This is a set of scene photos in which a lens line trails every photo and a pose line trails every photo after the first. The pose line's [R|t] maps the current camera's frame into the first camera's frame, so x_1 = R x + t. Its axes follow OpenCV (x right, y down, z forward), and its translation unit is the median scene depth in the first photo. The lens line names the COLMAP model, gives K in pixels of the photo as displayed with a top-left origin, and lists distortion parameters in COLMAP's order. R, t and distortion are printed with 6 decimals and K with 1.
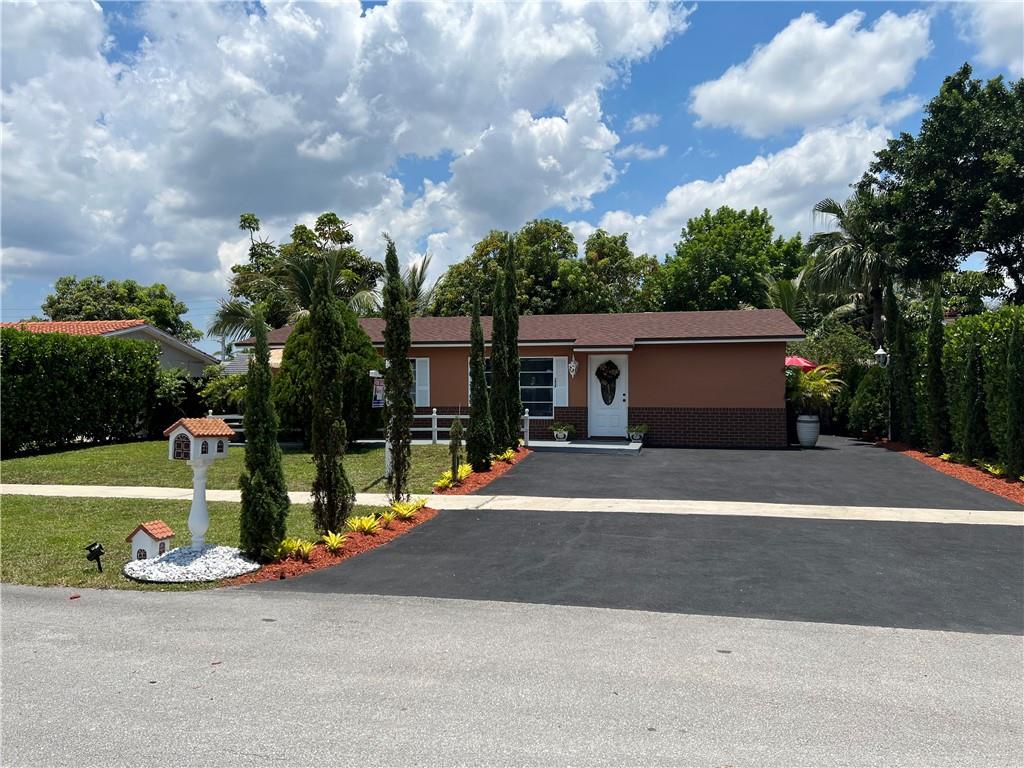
lens RADIAL K [[761.3, 0, 510.2], [0, 761.3, 391.2], [0, 0, 1]] dist [0.033835, -0.020851]
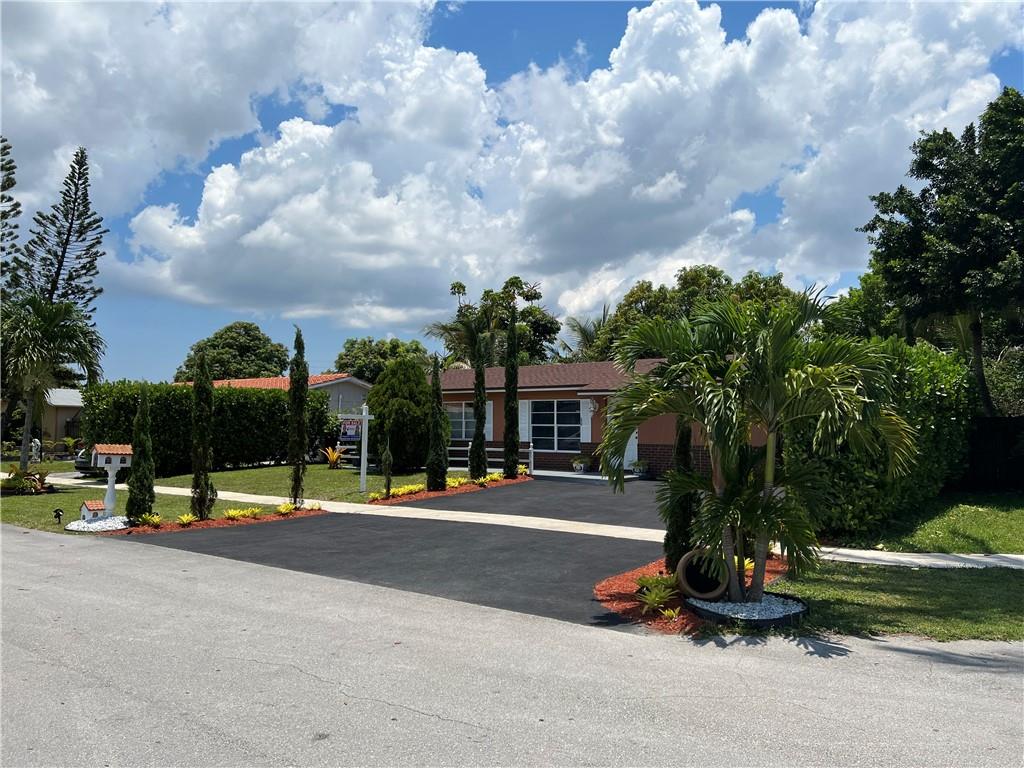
lens RADIAL K [[761.3, 0, 518.0], [0, 761.3, 378.2], [0, 0, 1]] dist [0.033835, -0.020851]
pose [[0.908564, -0.023035, -0.417110, 0.477475], [-0.003887, 0.997969, -0.063579, -0.003250], [0.417728, 0.059387, 0.906629, -0.099190]]
